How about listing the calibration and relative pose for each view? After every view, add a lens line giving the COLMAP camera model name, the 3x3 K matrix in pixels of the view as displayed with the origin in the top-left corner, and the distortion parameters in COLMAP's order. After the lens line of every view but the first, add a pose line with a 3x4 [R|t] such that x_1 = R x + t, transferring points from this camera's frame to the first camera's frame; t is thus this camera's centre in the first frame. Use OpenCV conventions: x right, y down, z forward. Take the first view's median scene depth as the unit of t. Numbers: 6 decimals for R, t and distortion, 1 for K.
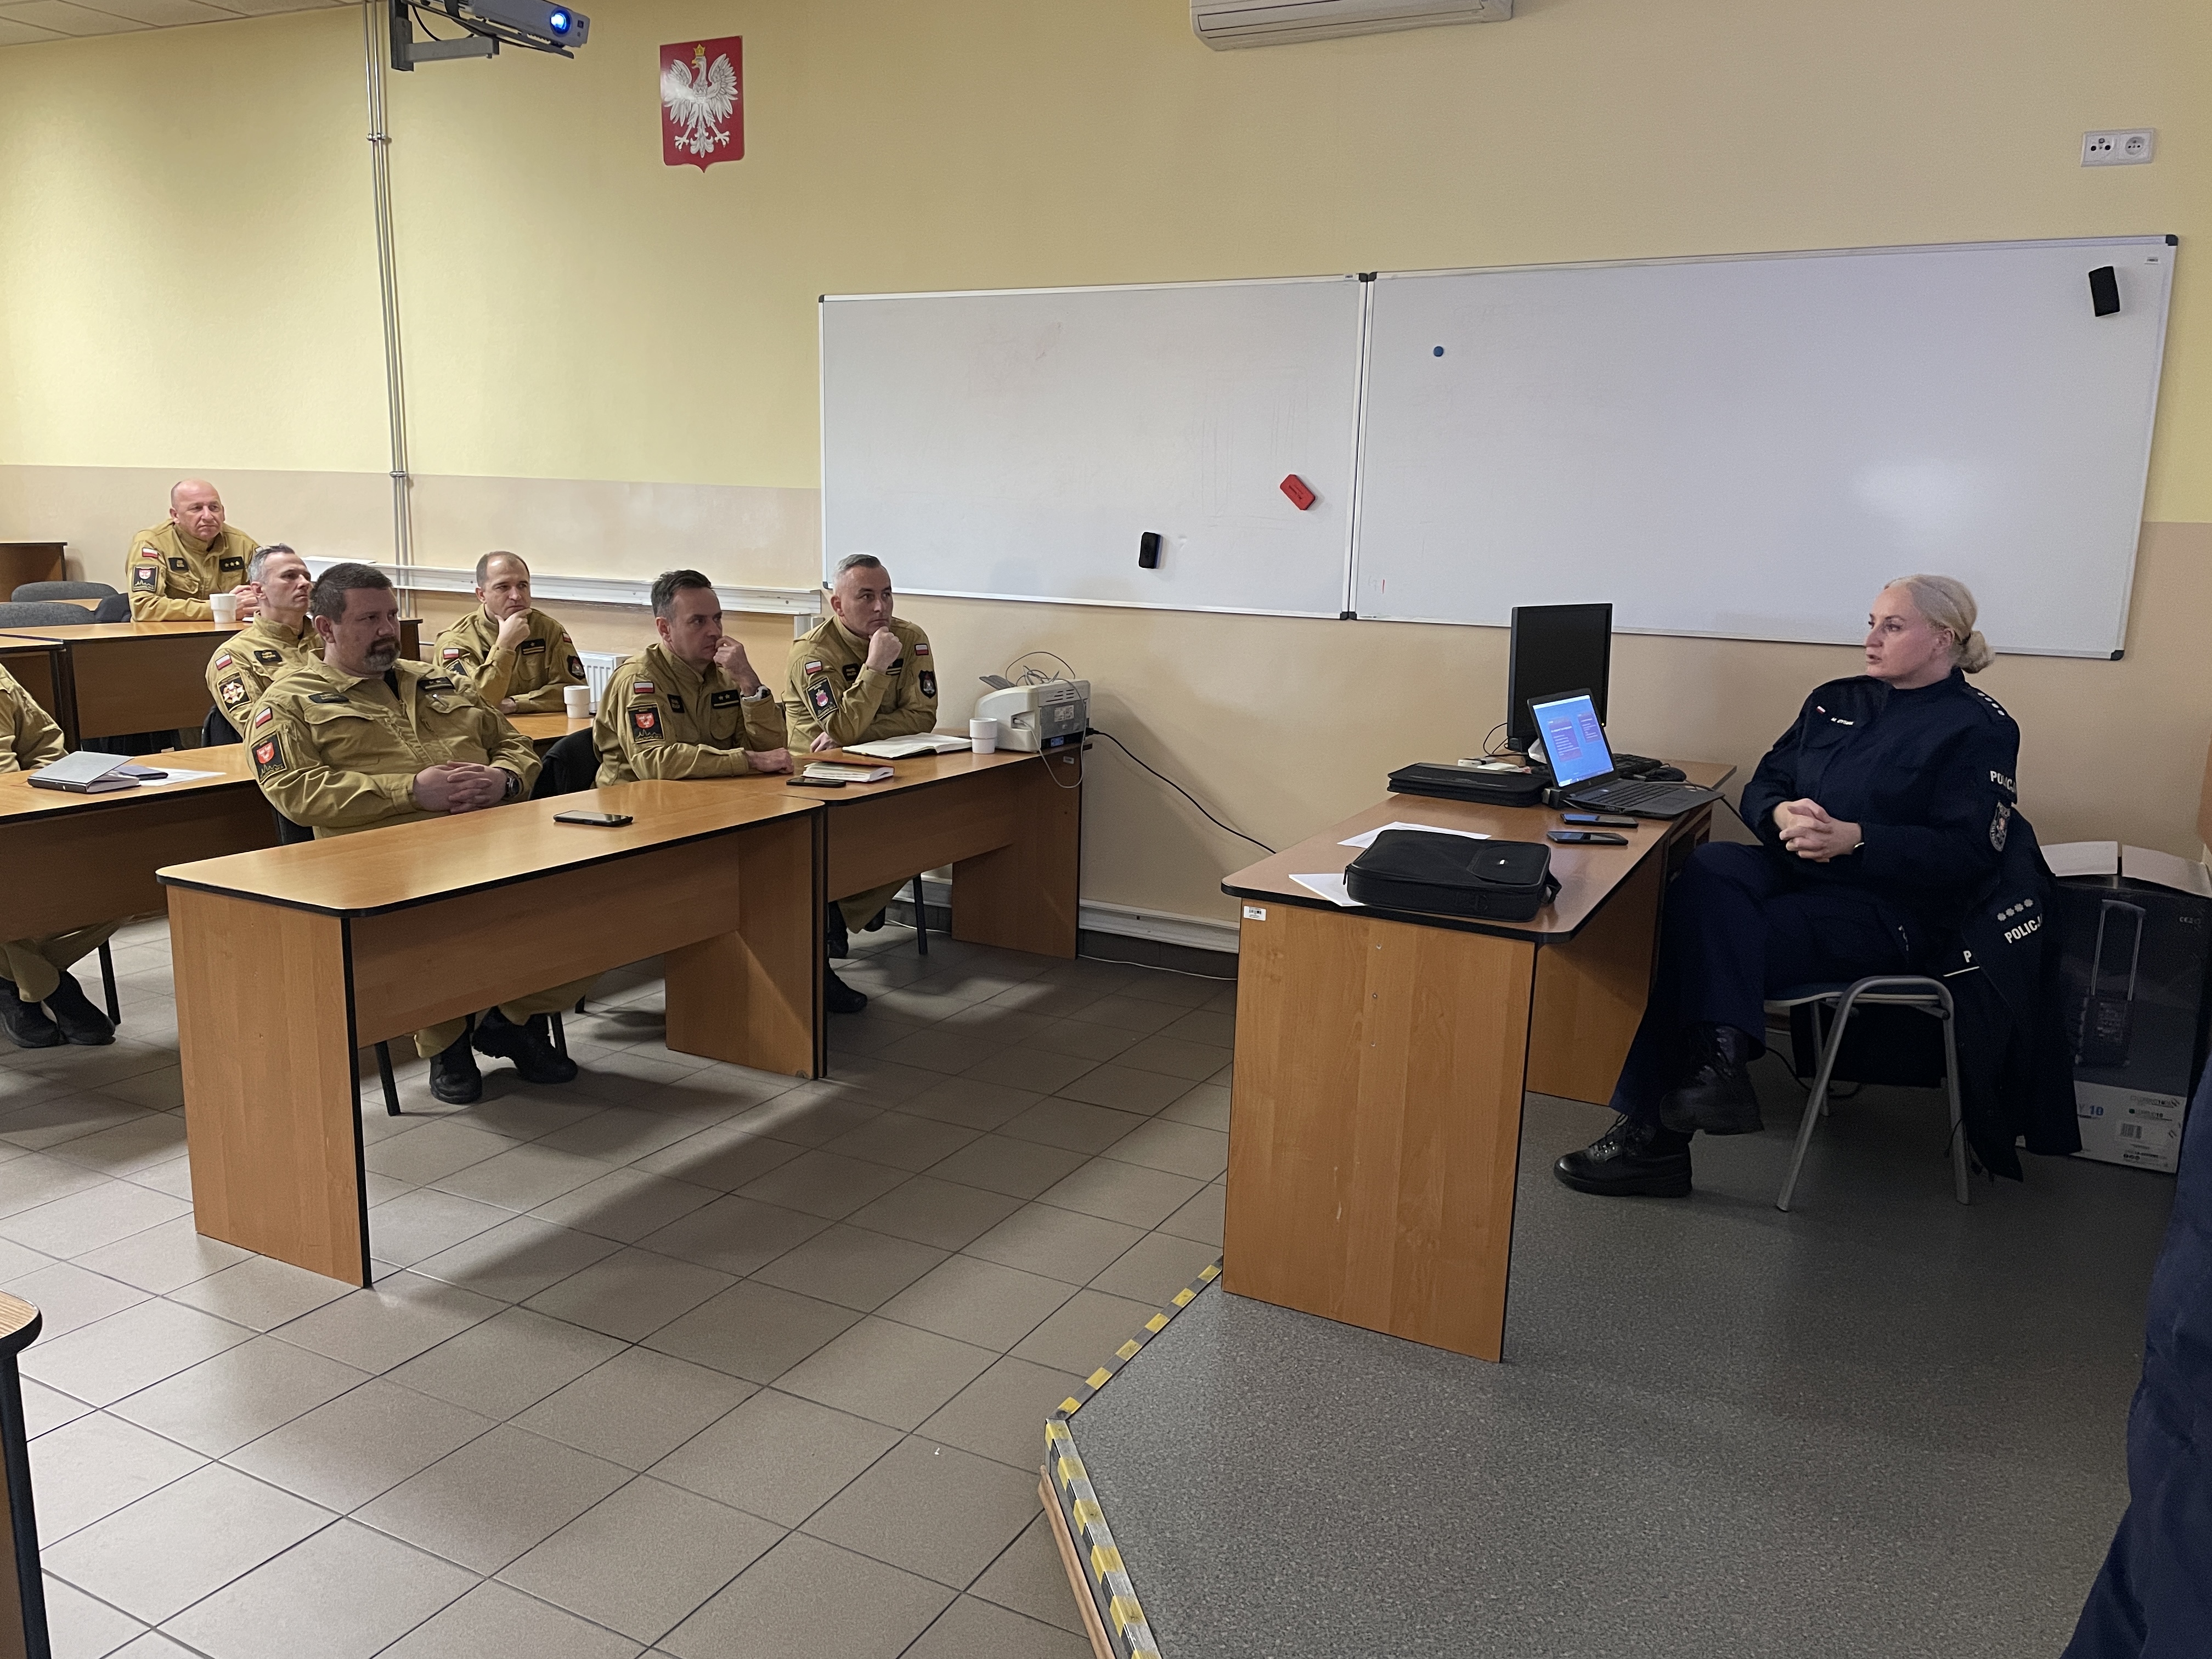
lens RADIAL K [[1643.5, 0, 1106.0], [0, 1643.5, 829.5], [0, 0, 1]] dist [0.032662, -0.001886]
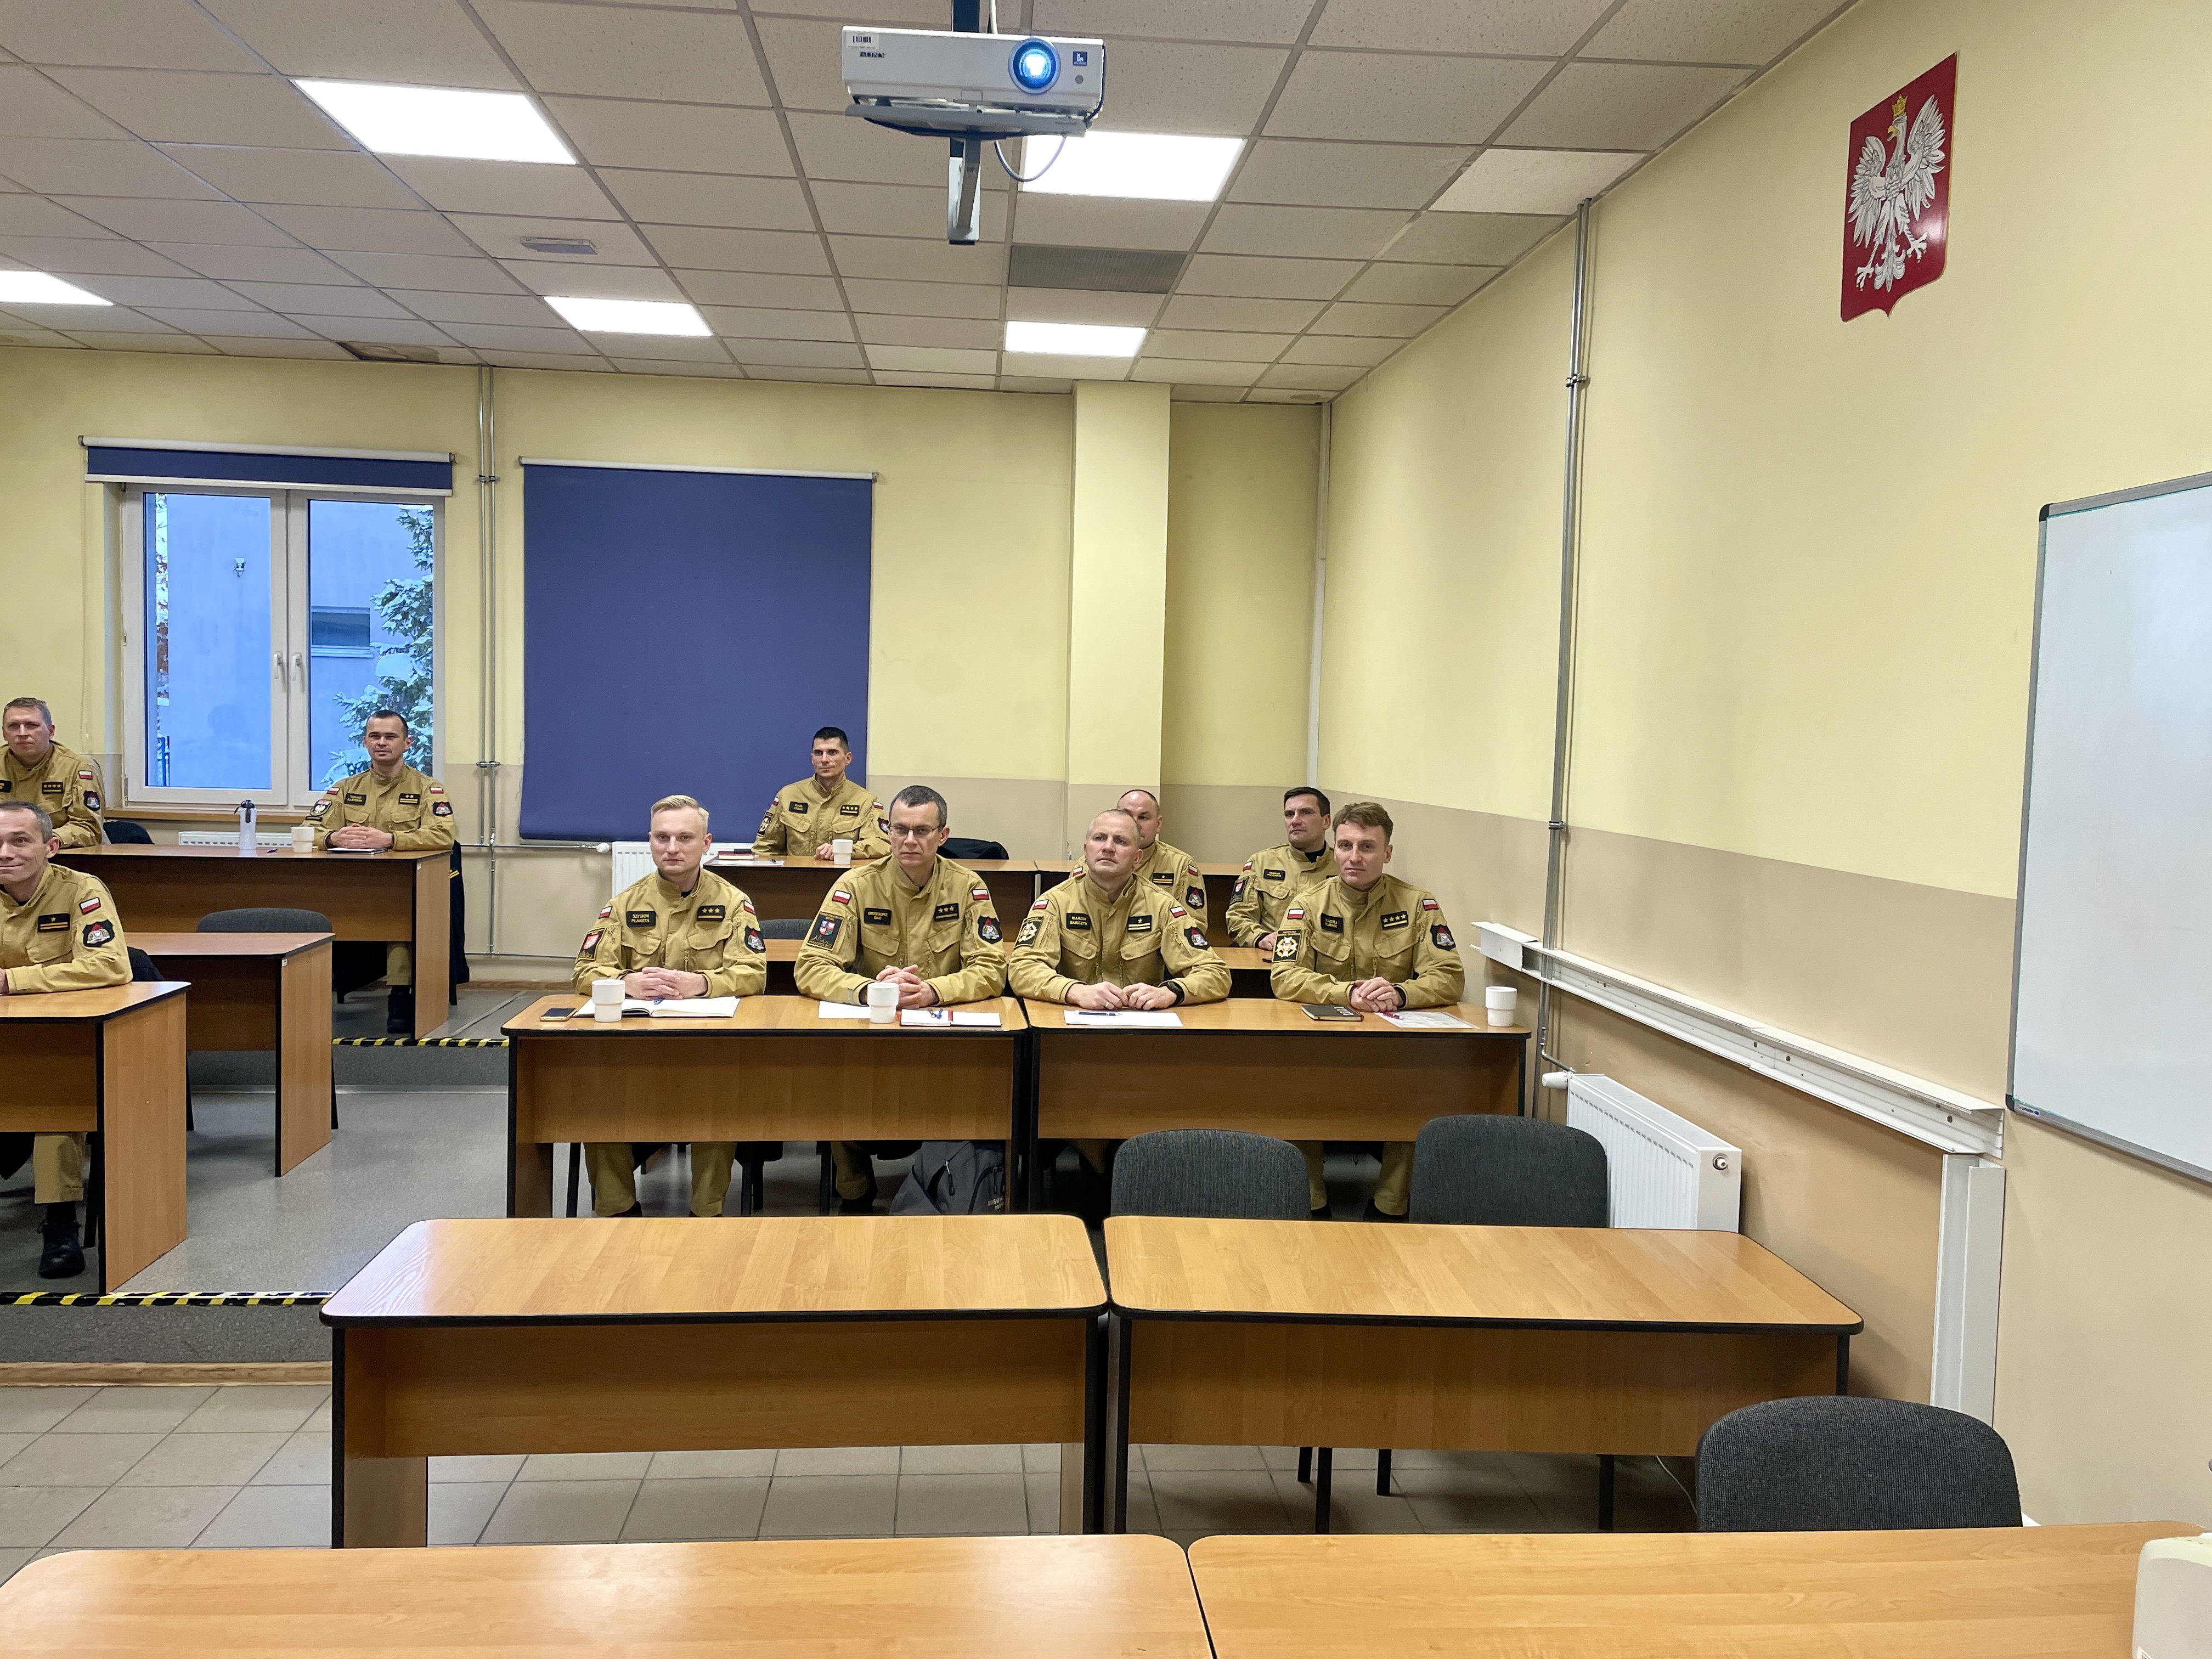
lens RADIAL K [[1659.4, 0, 1106.0], [0, 1659.4, 829.5], [0, 0, 1]] dist [-0.004392, -0.006304]
pose [[0.542846, 0.032514, -0.839203, 0.080918], [-0.170428, 0.982724, -0.072168, -0.148957], [0.822358, 0.182200, 0.539009, 0.528938]]
